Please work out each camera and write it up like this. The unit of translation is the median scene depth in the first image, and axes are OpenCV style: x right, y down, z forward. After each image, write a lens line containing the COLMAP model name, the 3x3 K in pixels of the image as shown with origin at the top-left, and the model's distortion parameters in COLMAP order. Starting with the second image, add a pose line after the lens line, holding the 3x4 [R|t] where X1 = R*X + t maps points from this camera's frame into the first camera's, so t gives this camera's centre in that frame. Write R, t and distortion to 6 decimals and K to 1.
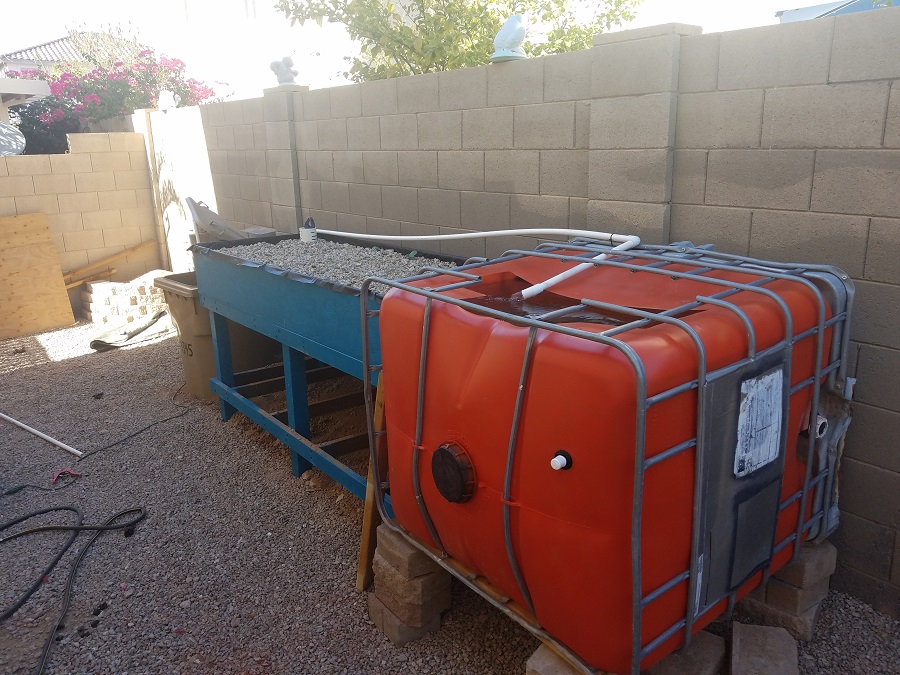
lens RADIAL K [[714.8, 0, 454.6], [0, 714.8, 338.1], [0, 0, 1]] dist [0.002719, -0.009082]
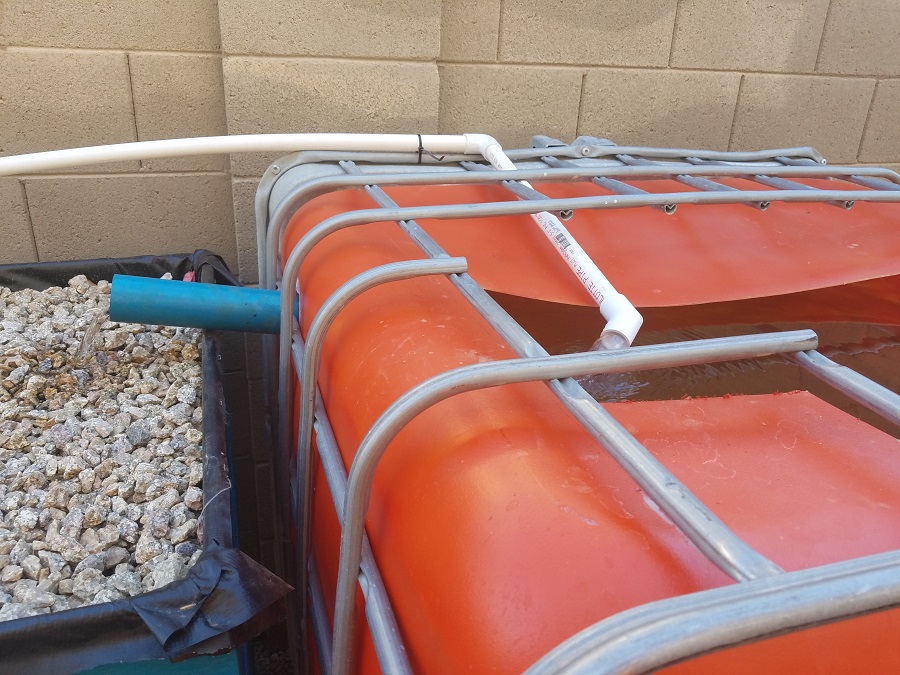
lens RADIAL K [[714.8, 0, 449.0], [0, 714.8, 336.6], [0, 0, 1]] dist [0.002719, -0.009082]
pose [[0.315336, -0.329185, 0.890057, -0.201593], [0.209516, 0.938914, 0.273026, -0.157517], [-0.925563, 0.100386, 0.365043, 0.912471]]
